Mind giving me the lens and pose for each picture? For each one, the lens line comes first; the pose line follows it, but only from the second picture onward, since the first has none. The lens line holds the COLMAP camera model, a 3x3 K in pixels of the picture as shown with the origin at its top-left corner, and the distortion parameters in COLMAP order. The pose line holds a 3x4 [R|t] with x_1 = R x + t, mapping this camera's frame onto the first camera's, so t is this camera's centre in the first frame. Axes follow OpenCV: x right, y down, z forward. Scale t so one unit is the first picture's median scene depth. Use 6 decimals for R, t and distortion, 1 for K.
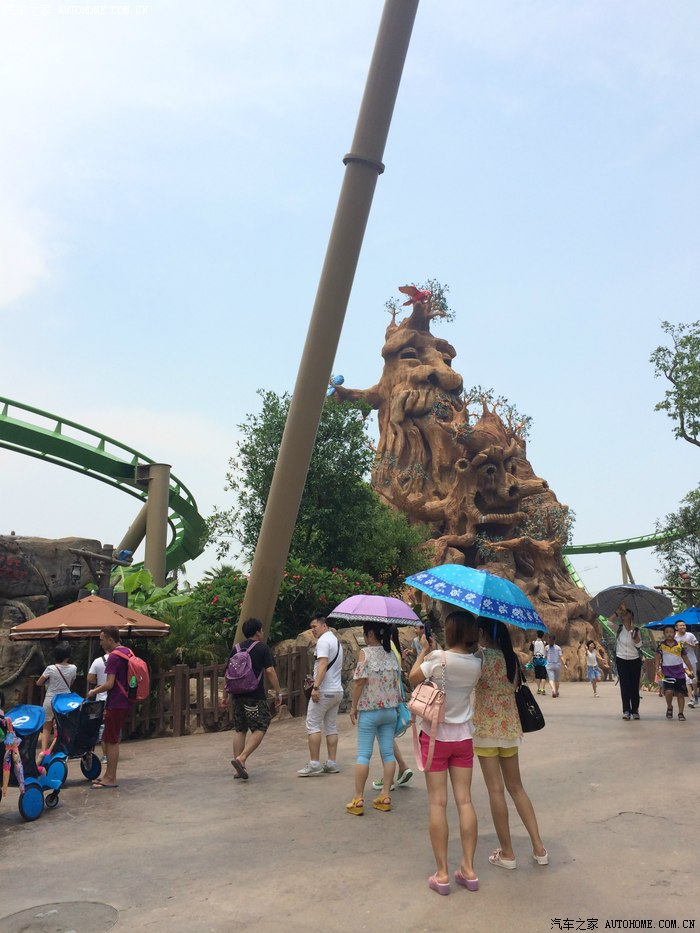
lens RADIAL K [[814.8, 0, 345.8], [0, 814.8, 467.7], [0, 0, 1]] dist [0.087033, -0.092338]
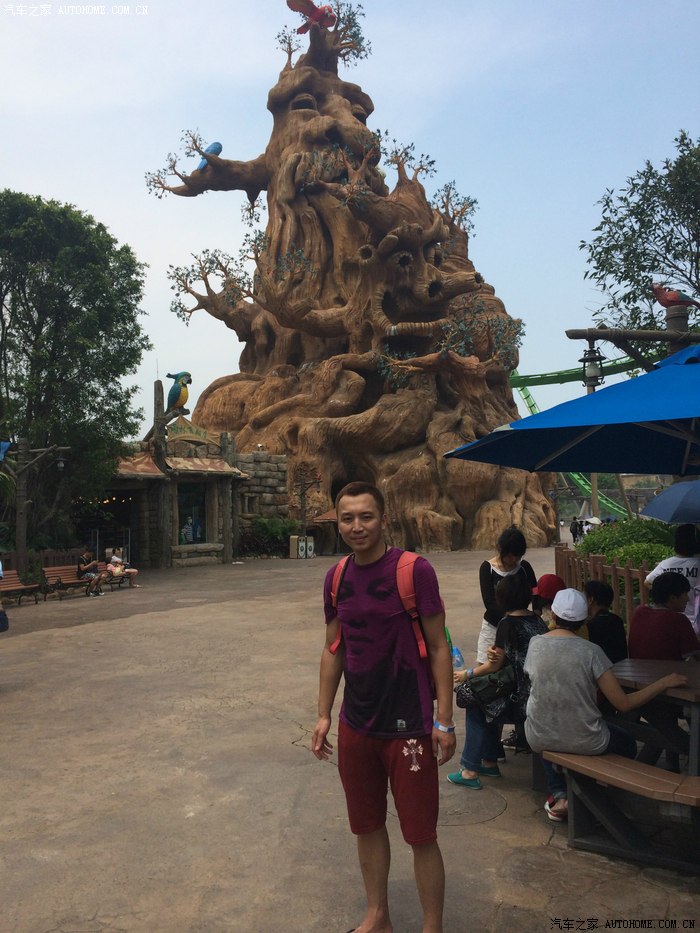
lens RADIAL K [[814.8, 0, 335.9], [0, 814.8, 461.0], [0, 0, 1]] dist [0.087033, -0.092338]
pose [[0.999886, -0.014563, 0.003984, 0.102595], [0.013681, 0.985526, 0.168973, 0.049127], [-0.006387, -0.168899, 0.985613, 0.248527]]
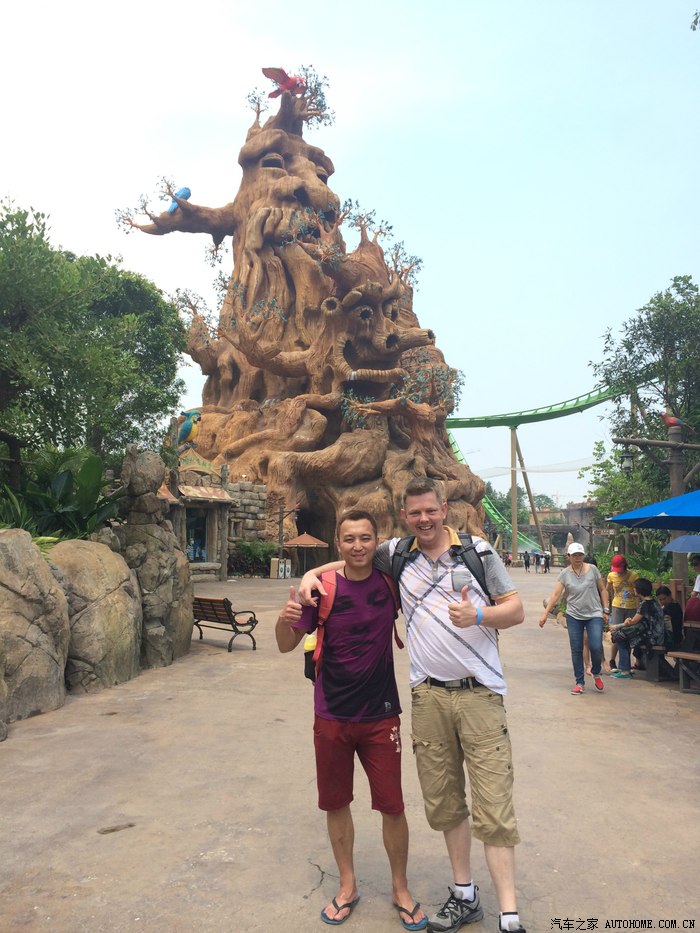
lens RADIAL K [[814.8, 0, 341.3], [0, 814.8, 464.0], [0, 0, 1]] dist [0.087033, -0.092338]
pose [[0.991258, 0.030178, 0.128438, 0.052090], [-0.048231, 0.988996, 0.139860, 0.034151], [-0.122804, -0.144832, 0.981806, 0.188558]]
